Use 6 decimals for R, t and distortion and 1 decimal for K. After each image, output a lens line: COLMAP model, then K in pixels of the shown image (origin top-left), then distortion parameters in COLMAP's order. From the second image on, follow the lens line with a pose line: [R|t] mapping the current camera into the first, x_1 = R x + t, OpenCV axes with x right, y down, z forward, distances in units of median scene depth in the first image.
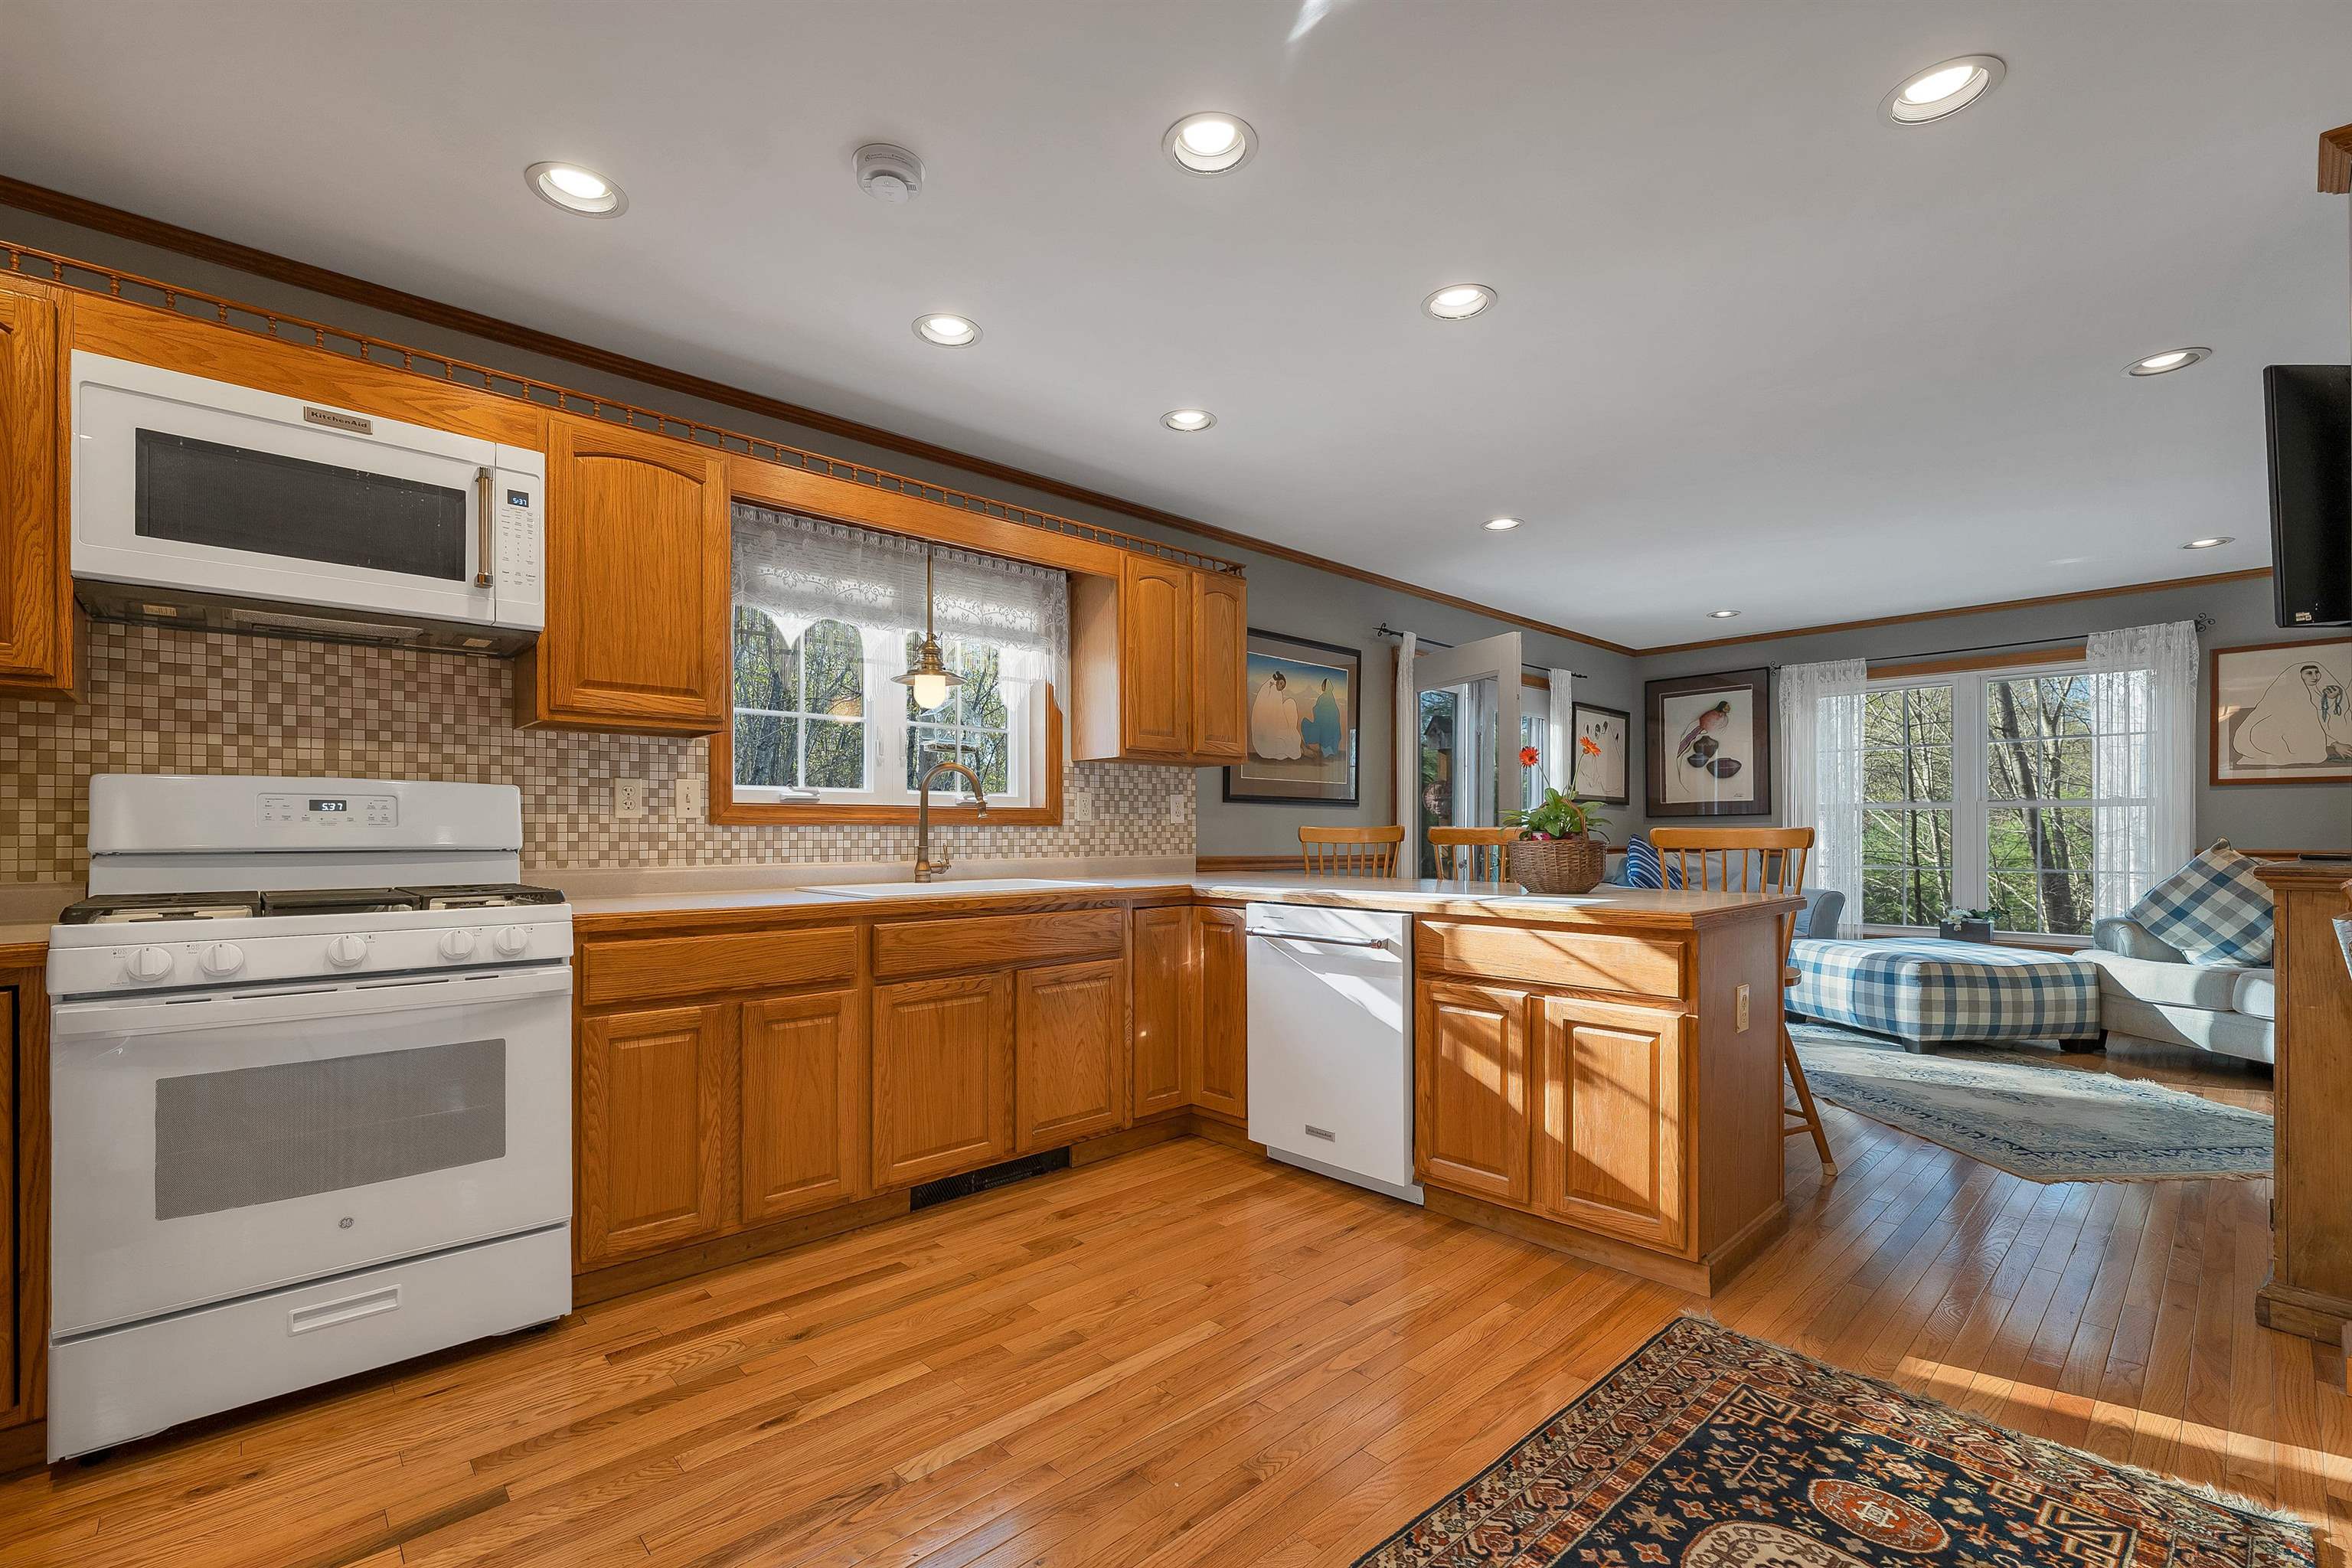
lens RADIAL K [[999.9, 0, 1177.3], [0, 999.9, 830.8], [0, 0, 1]] dist [0.001117, -0.000360]
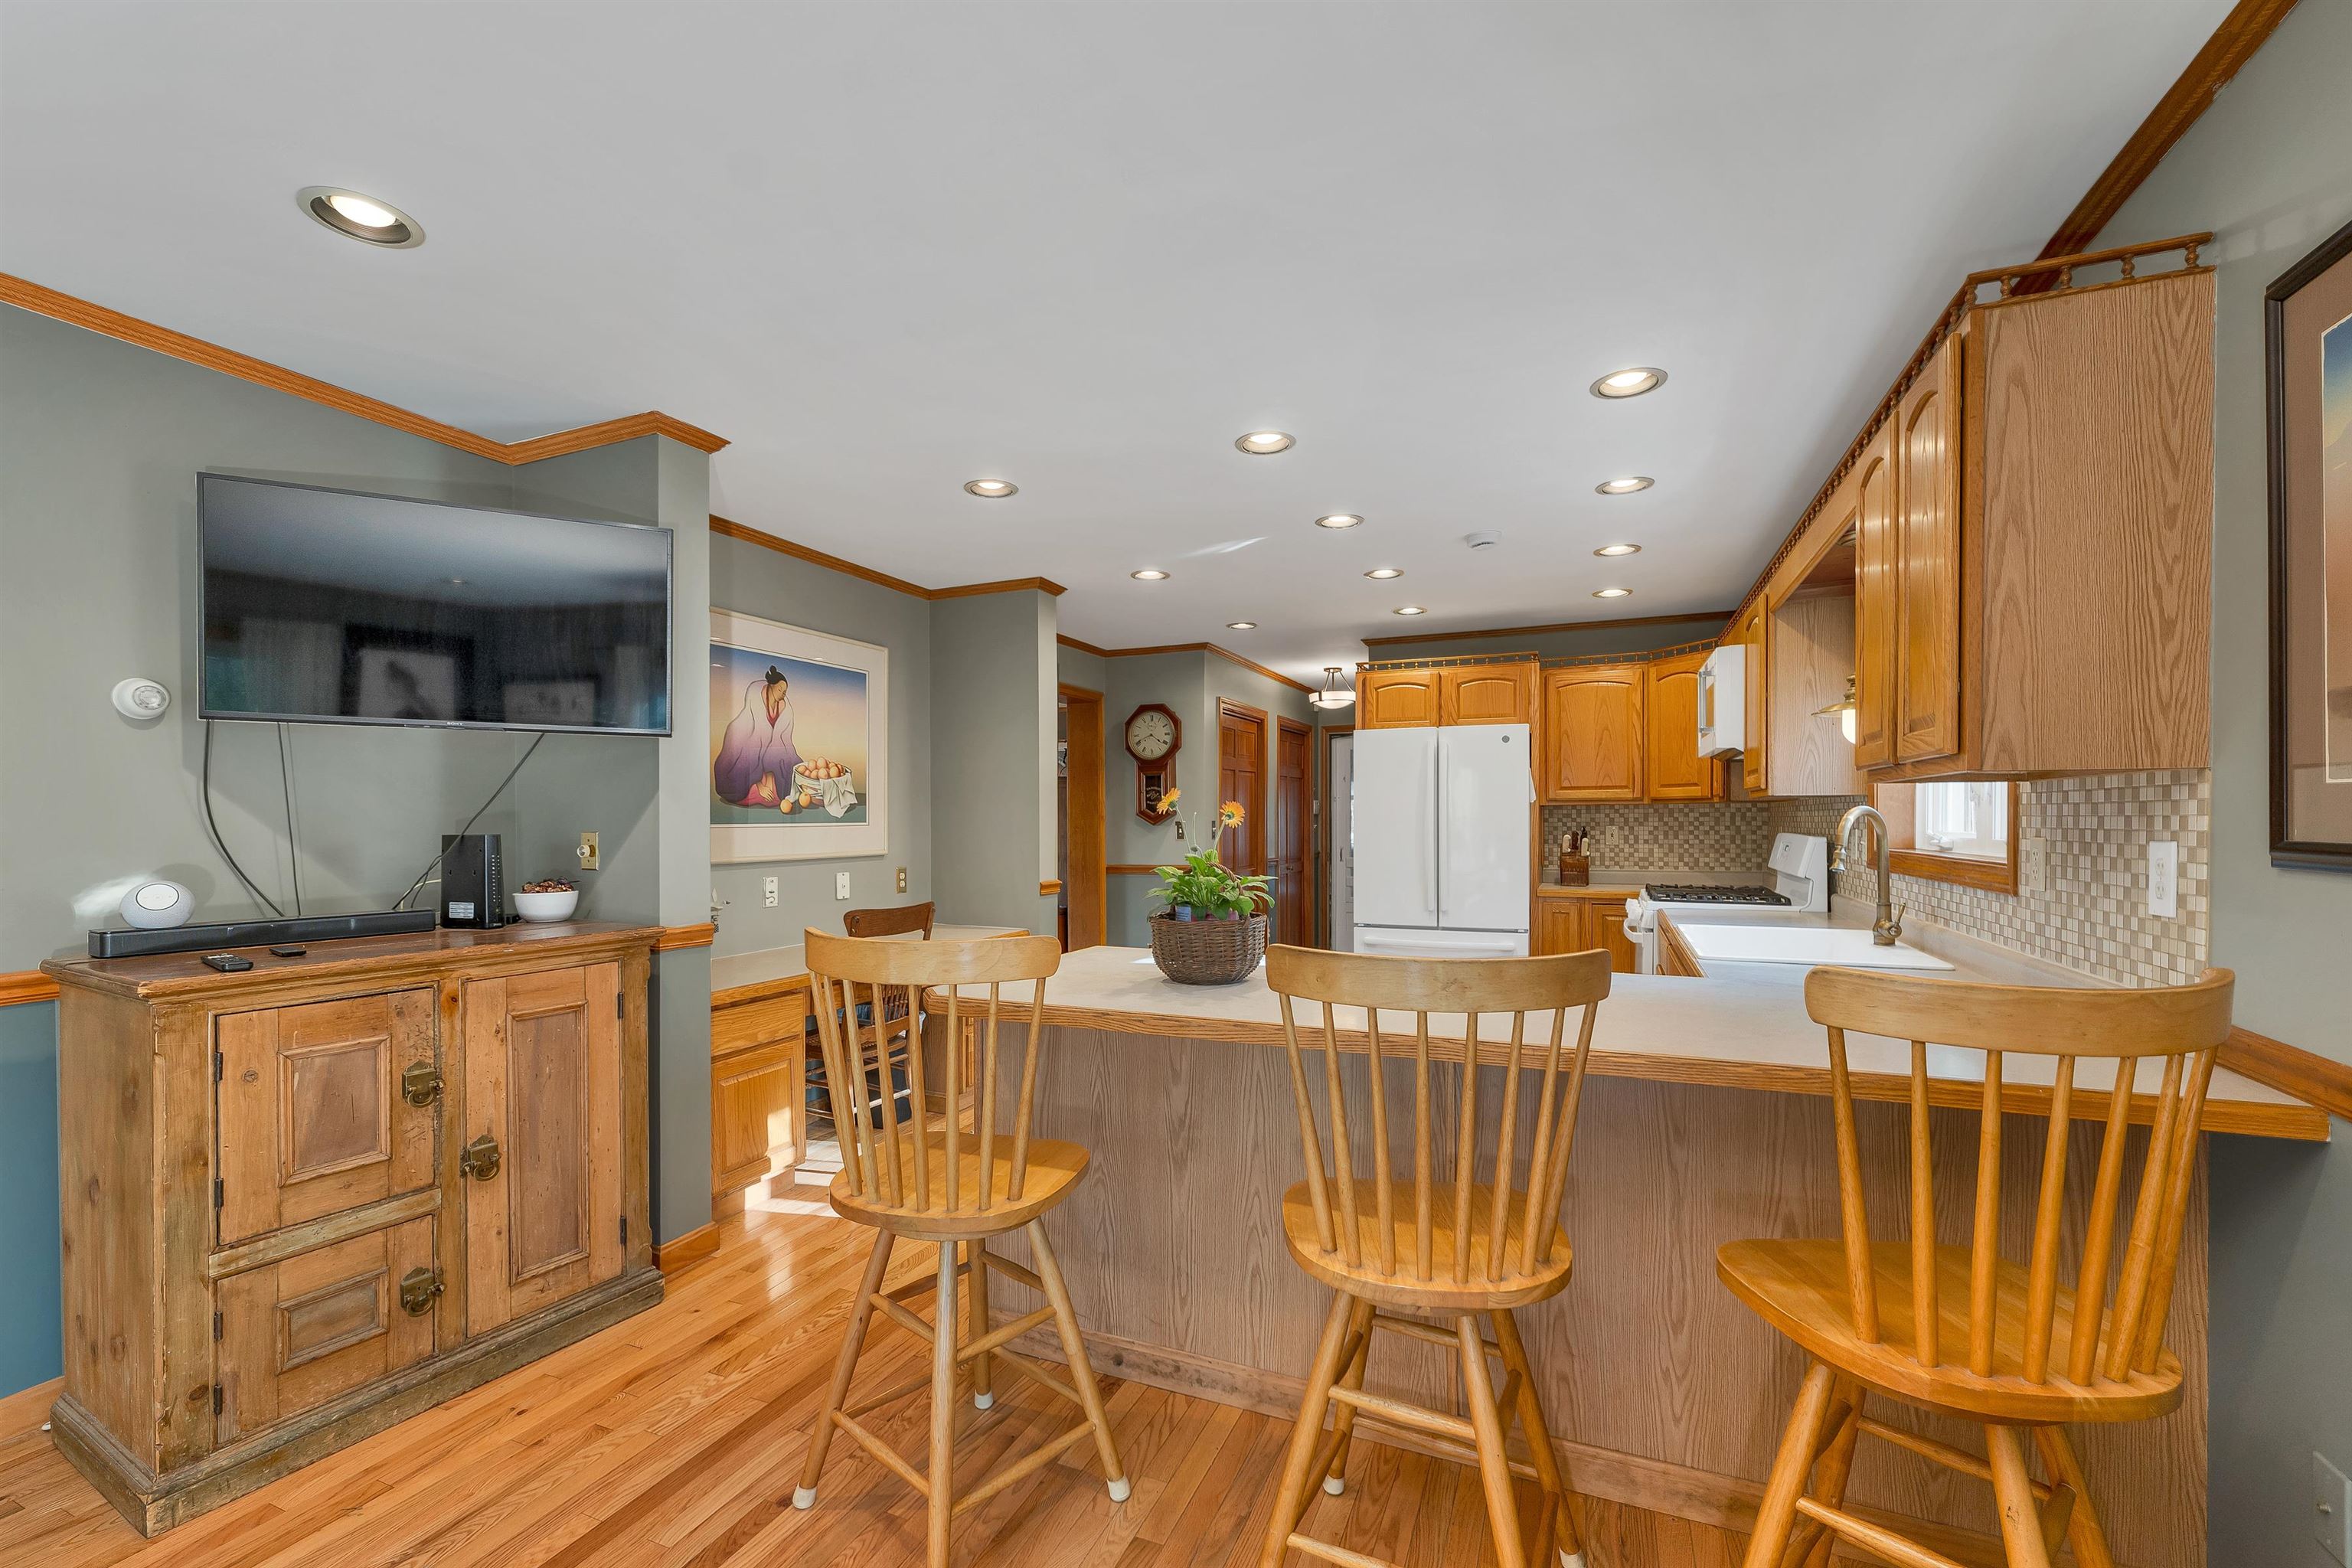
lens RADIAL K [[976.5, 0, 1170.6], [0, 976.5, 822.3], [0, 0, 1]] dist [0.000588, 0.000063]
pose [[-0.915586, 0.006491, -0.402070, 0.665822], [0.004854, 0.999975, 0.005090, -0.062725], [0.402093, 0.002709, -0.915595, 1.571246]]
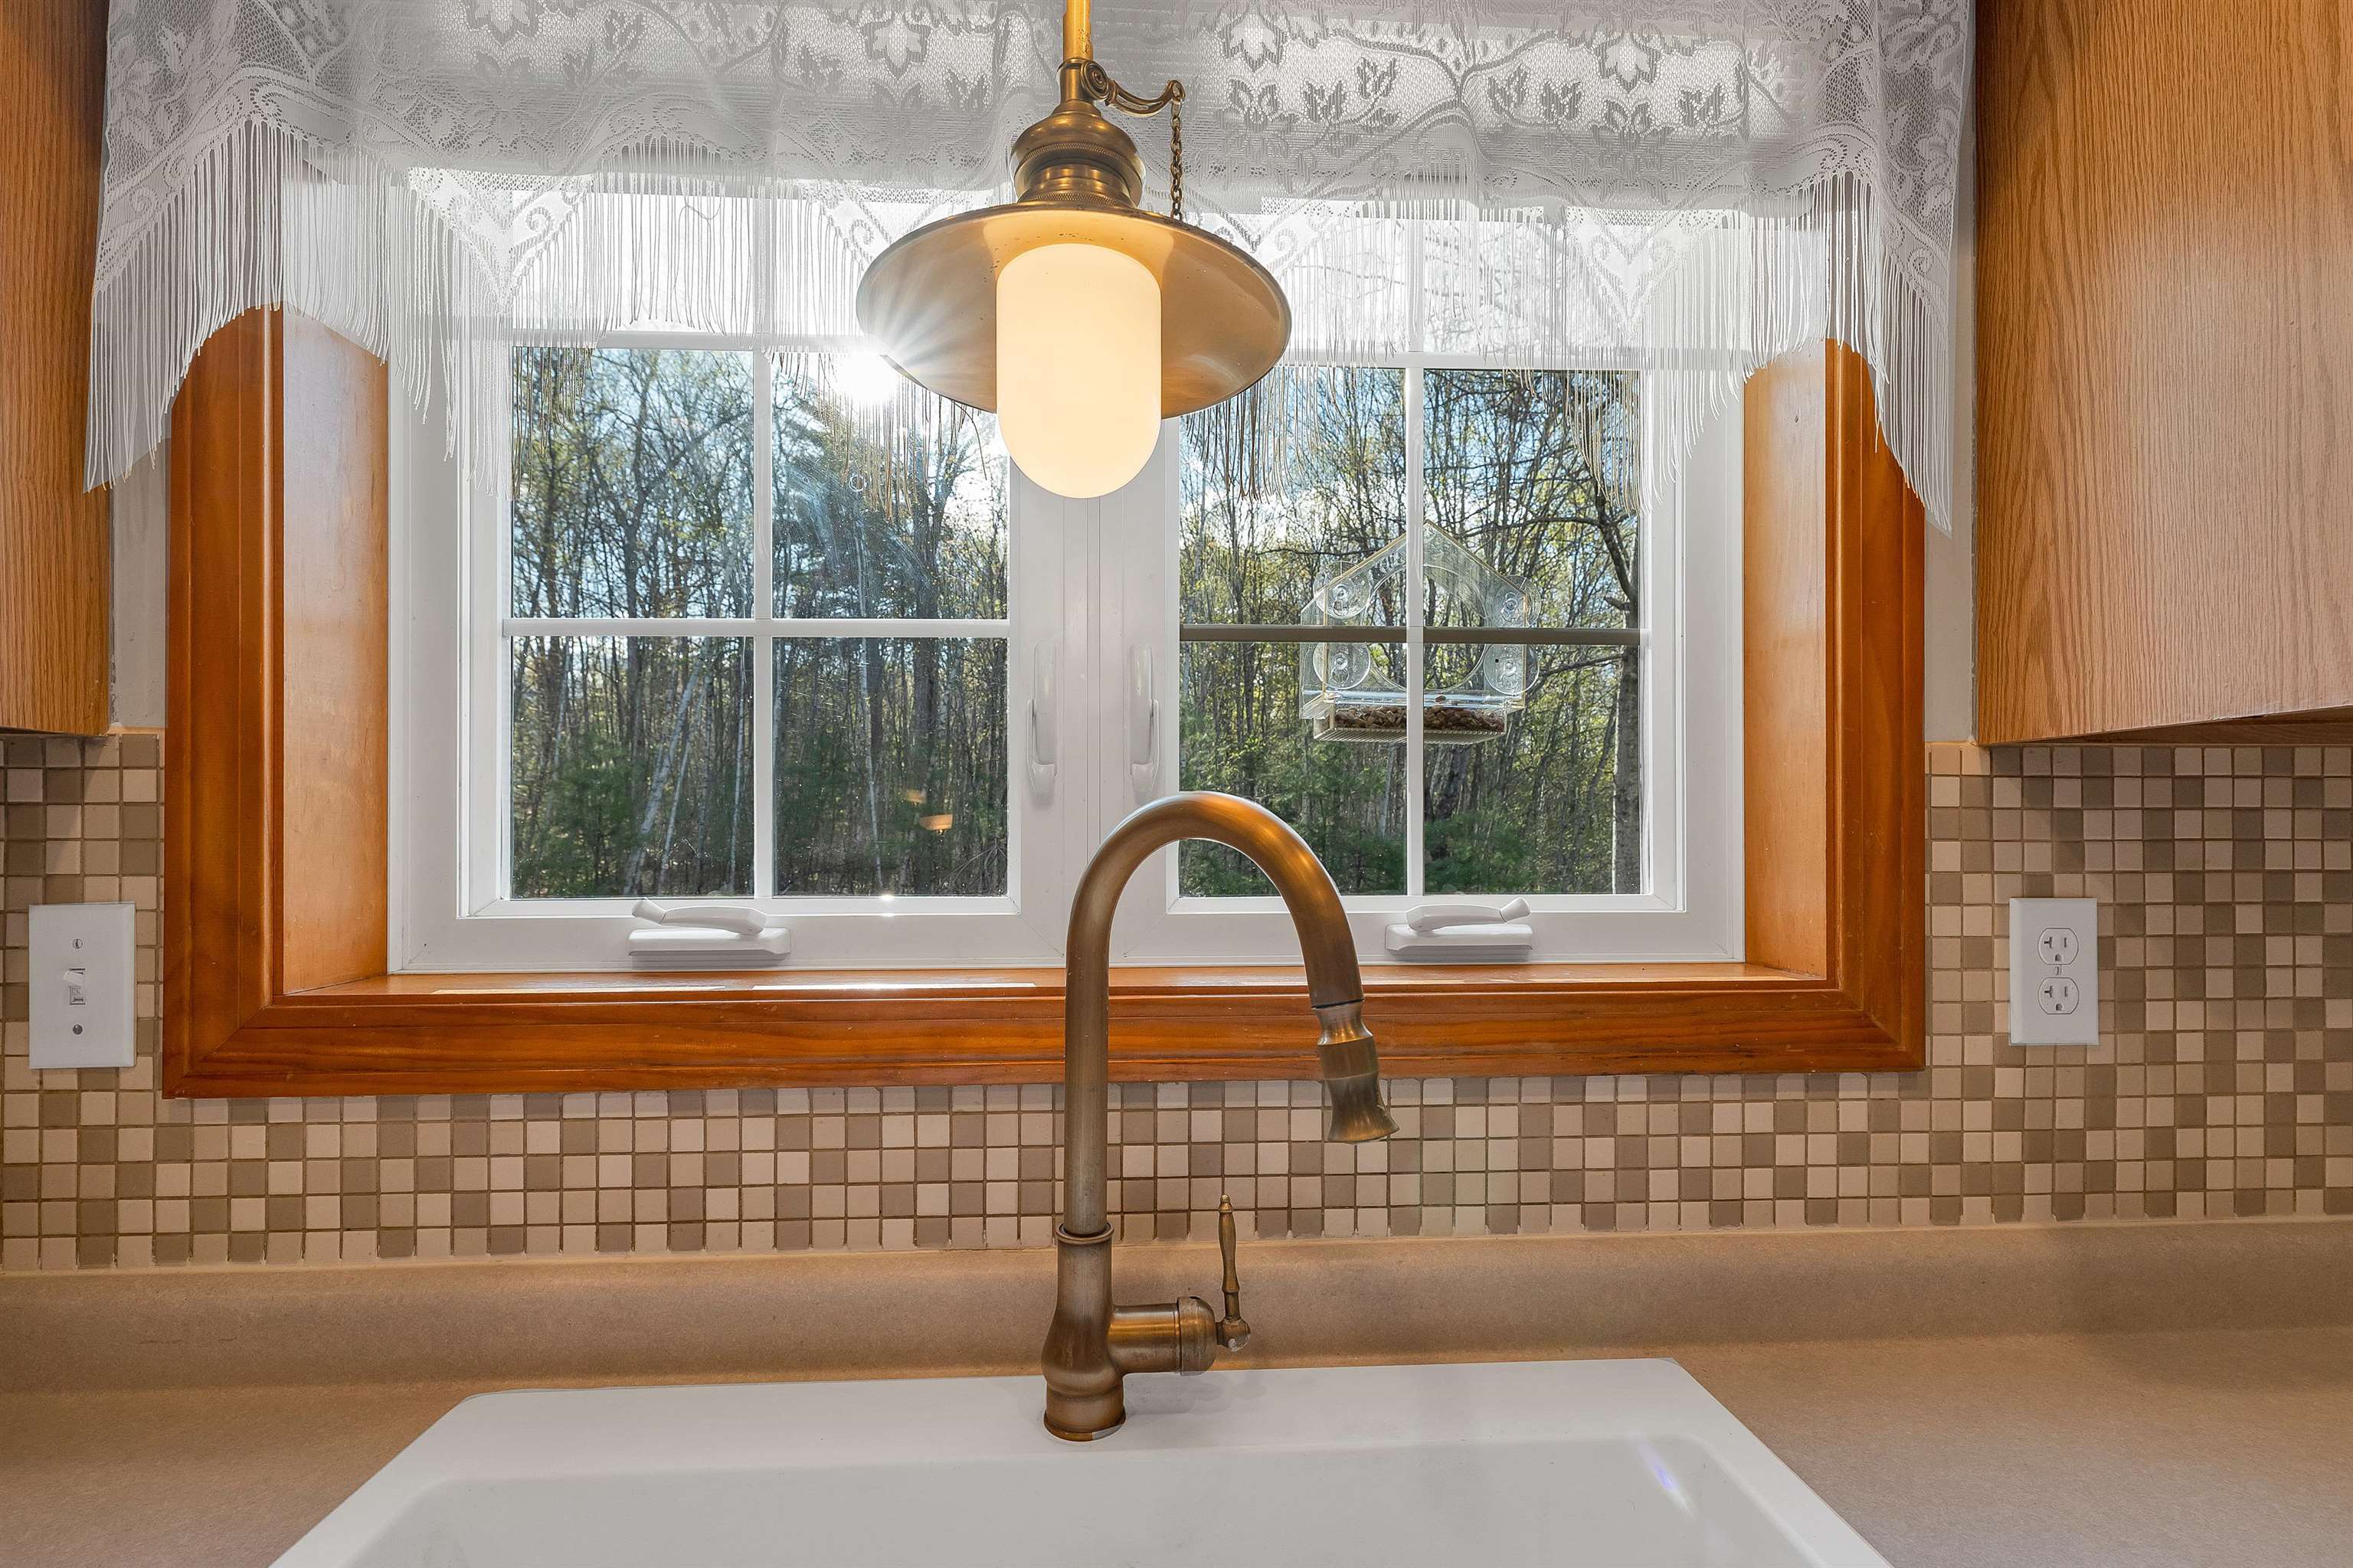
lens RADIAL K [[993.6, 0, 1182.9], [0, 993.6, 816.3], [0, 0, 1]] dist [0.001189, 0.000001]
pose [[0.771856, -0.000200, -0.635797, -0.122370], [-0.001060, 0.999998, -0.001602, -0.066133], [0.635797, 0.001911, 0.771854, 0.892966]]
